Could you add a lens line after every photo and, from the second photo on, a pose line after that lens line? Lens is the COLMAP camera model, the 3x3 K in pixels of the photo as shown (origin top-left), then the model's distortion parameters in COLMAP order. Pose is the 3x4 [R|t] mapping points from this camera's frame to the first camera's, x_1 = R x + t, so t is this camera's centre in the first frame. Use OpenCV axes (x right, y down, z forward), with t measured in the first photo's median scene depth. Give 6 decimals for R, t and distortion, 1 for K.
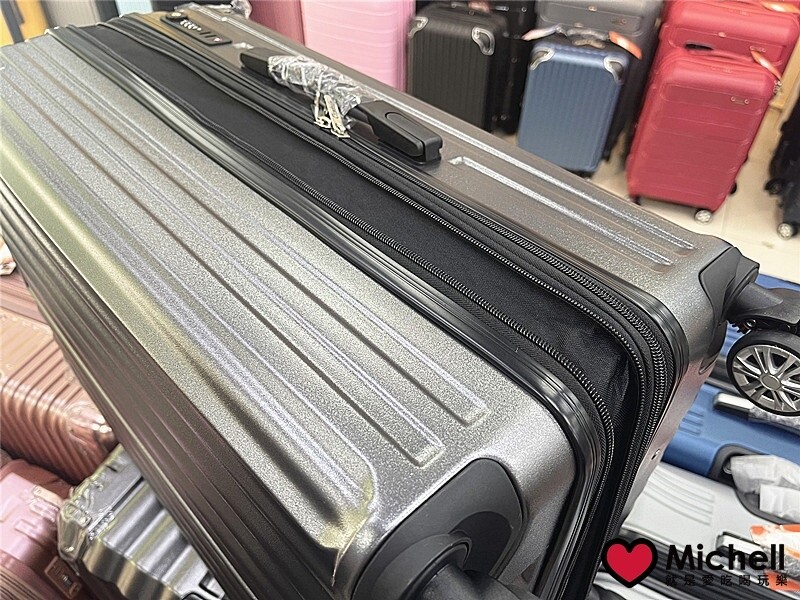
lens RADIAL K [[624.6, 0, 400.0], [0, 624.6, 300.0], [0, 0, 1]] dist [0.043023, -0.113805]
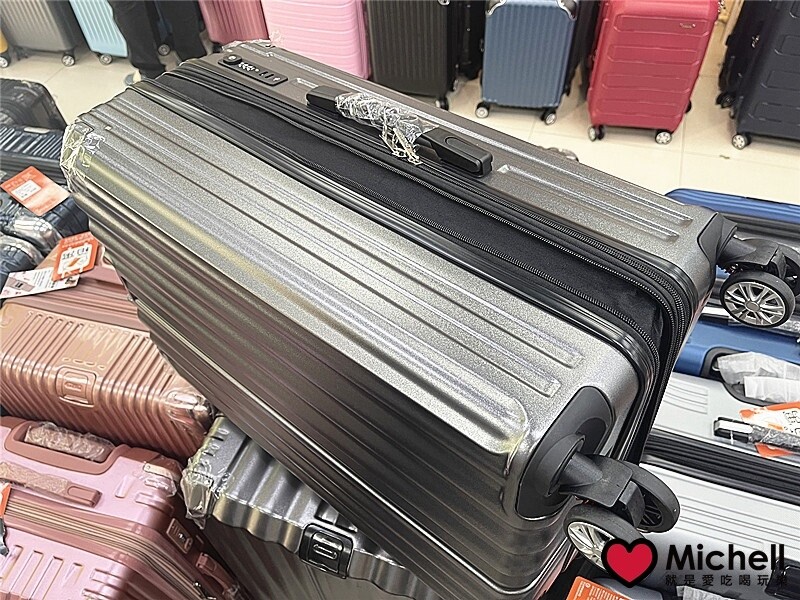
lens RADIAL K [[608.6, 0, 400.0], [0, 608.6, 300.0], [0, 0, 1]] dist [0.041554, -0.108489]
pose [[0.990308, -0.135687, 0.029635, -0.127517], [0.132504, 0.986983, 0.091140, -0.061606], [-0.041616, -0.086329, 0.995397, -0.184046]]
